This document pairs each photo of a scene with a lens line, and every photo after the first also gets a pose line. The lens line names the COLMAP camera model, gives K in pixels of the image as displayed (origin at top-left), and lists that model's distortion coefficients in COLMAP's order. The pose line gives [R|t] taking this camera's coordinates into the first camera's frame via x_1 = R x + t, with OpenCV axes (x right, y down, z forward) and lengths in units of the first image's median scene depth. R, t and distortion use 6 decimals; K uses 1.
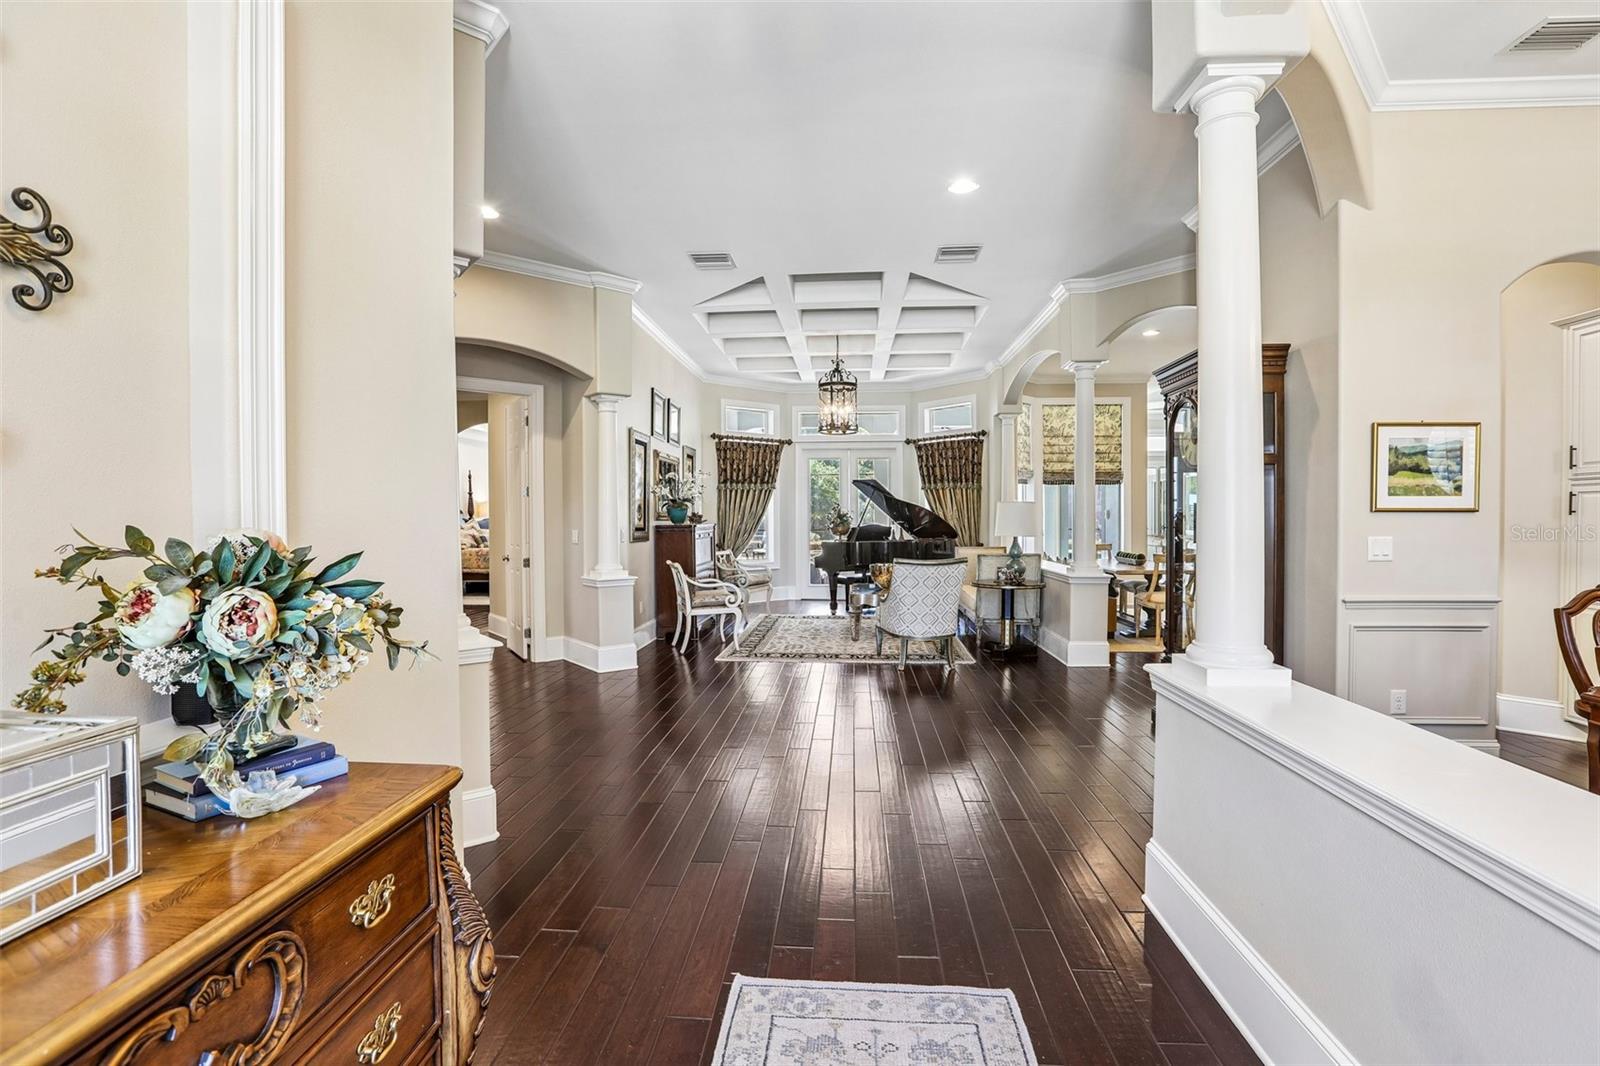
lens RADIAL K [[728.1, 0, 798.1], [0, 728.1, 533.4], [0, 0, 1]] dist [-0.037105, 0.005570]
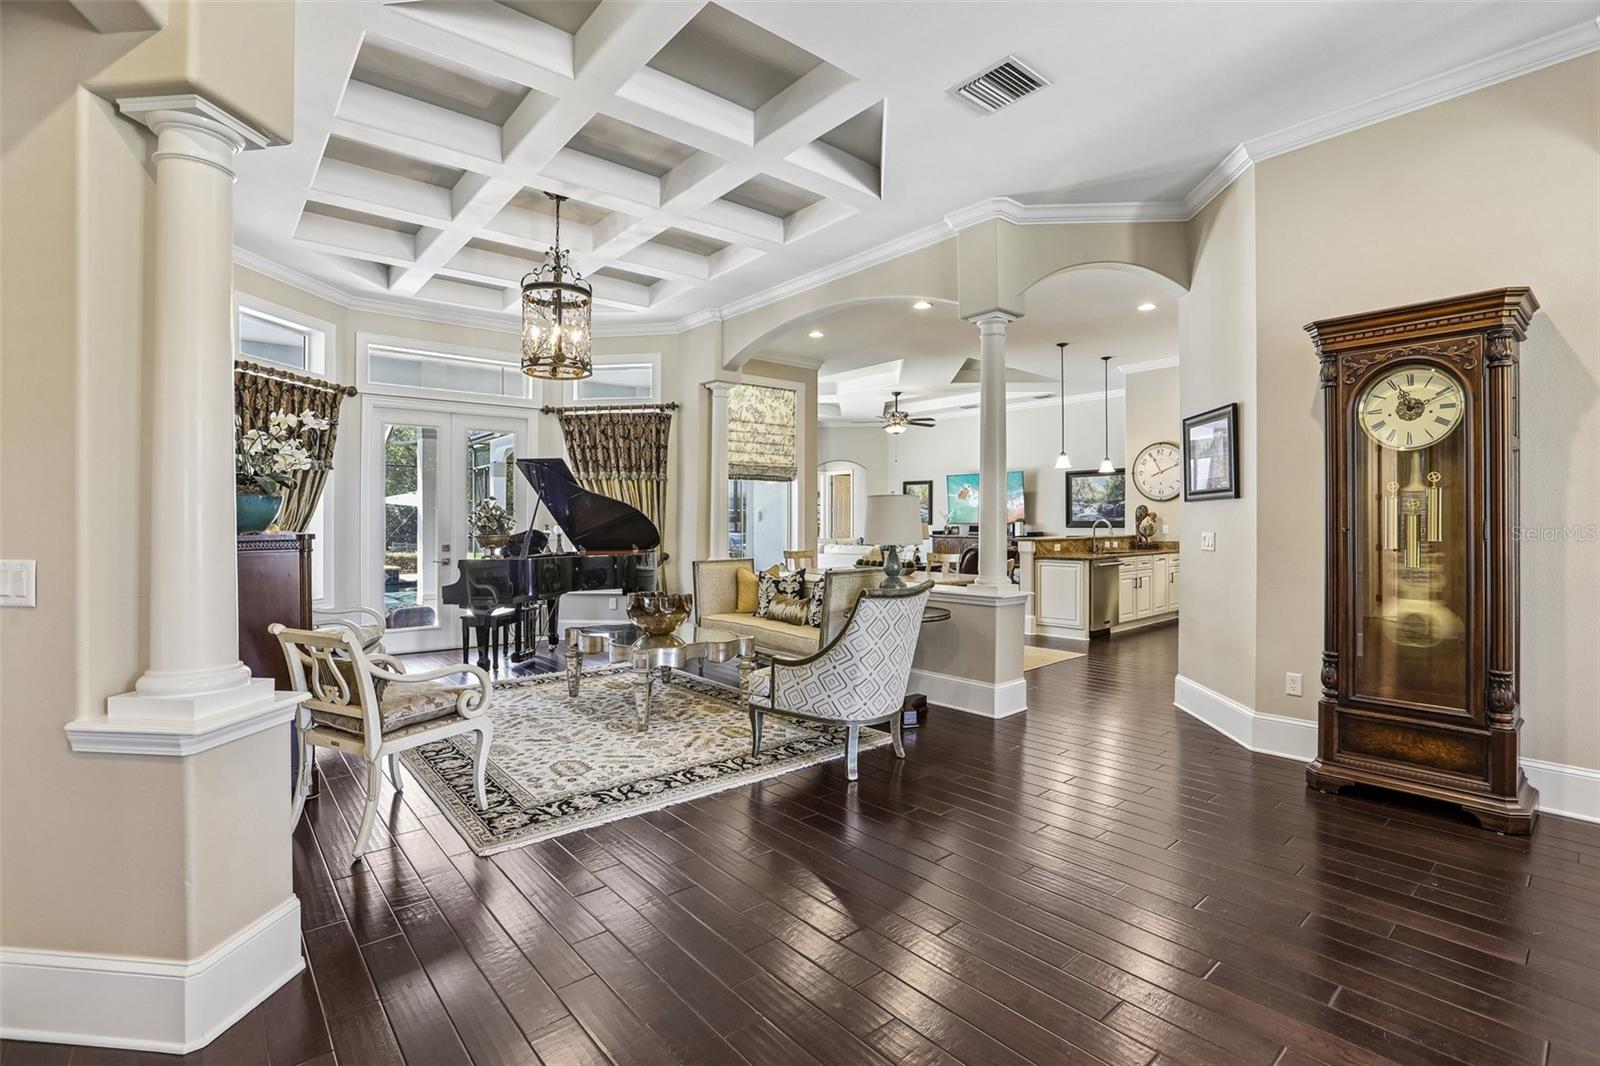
lens RADIAL K [[728.1, 0, 800.8], [0, 728.1, 526.1], [0, 0, 1]] dist [-0.037105, 0.005570]
pose [[0.716053, -0.008129, 0.697998, -0.175525], [0.016850, 0.999842, -0.005642, -0.007684], [-0.697842, 0.015802, 0.716077, 0.368609]]
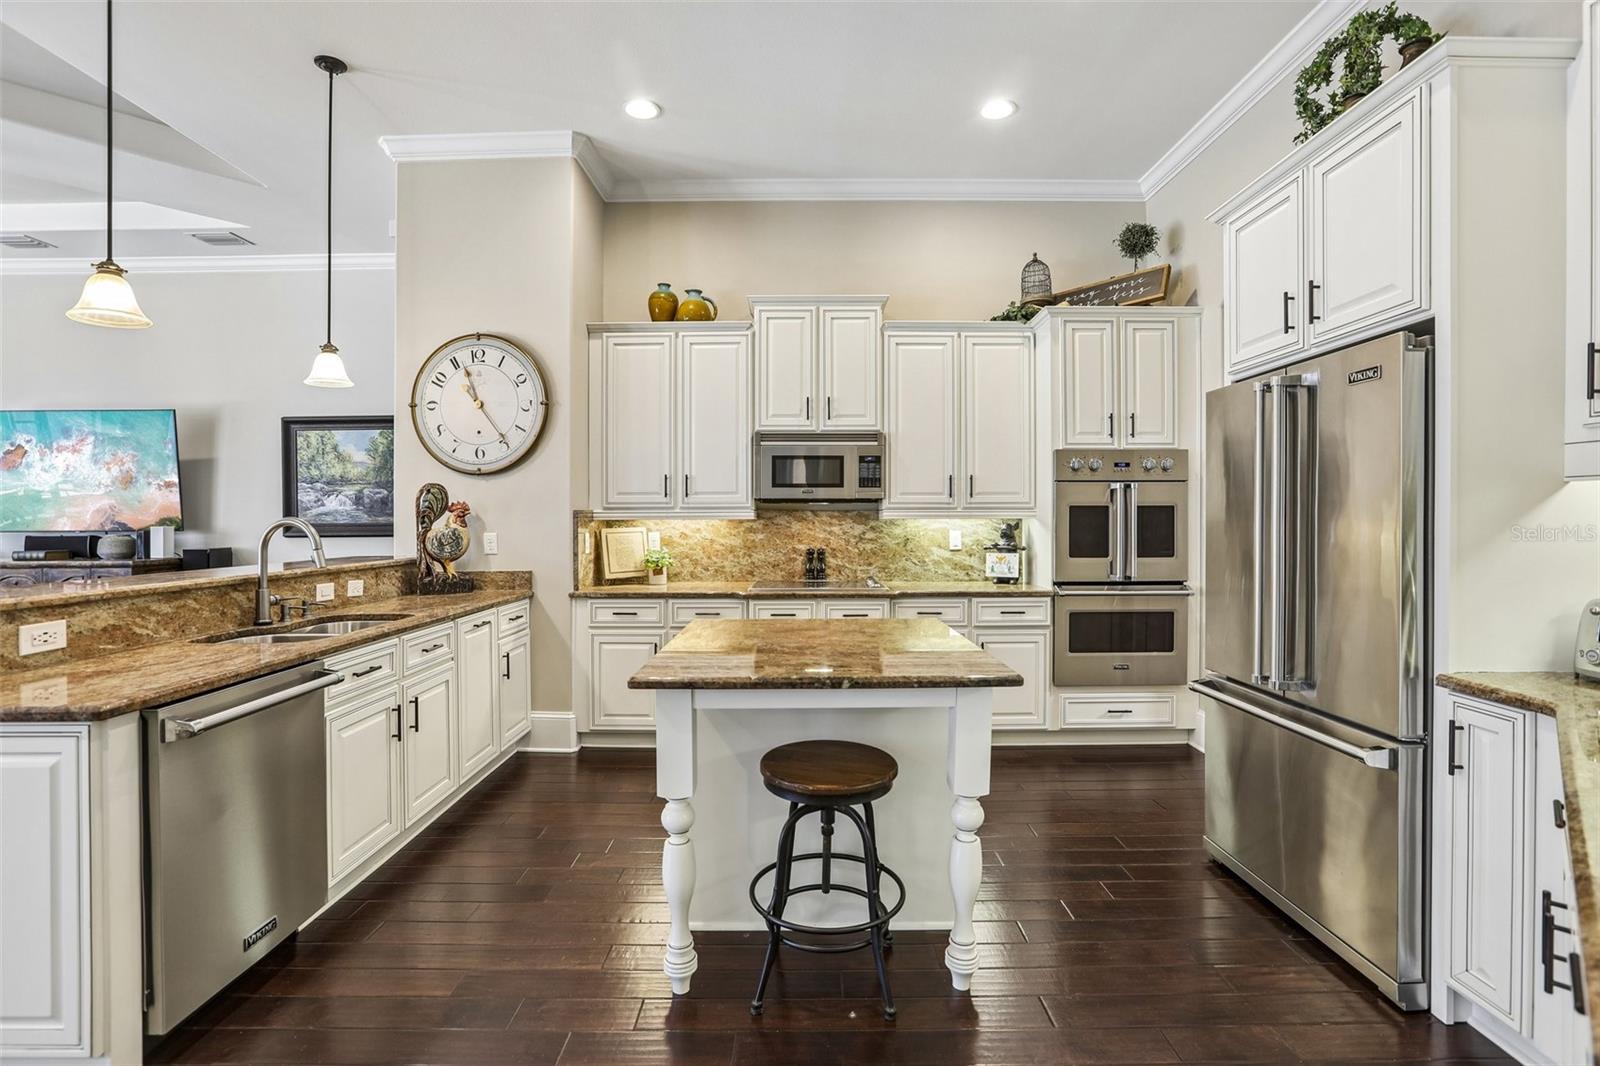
lens RADIAL K [[728.1, 0, 802.3], [0, 728.1, 511.1], [0, 0, 1]] dist [-0.037105, 0.005570]
pose [[-0.074917, 0.010455, 0.997135, 0.392991], [0.024177, 0.999670, -0.008665, -0.010408], [-0.996897, 0.023459, -0.075145, 0.562363]]
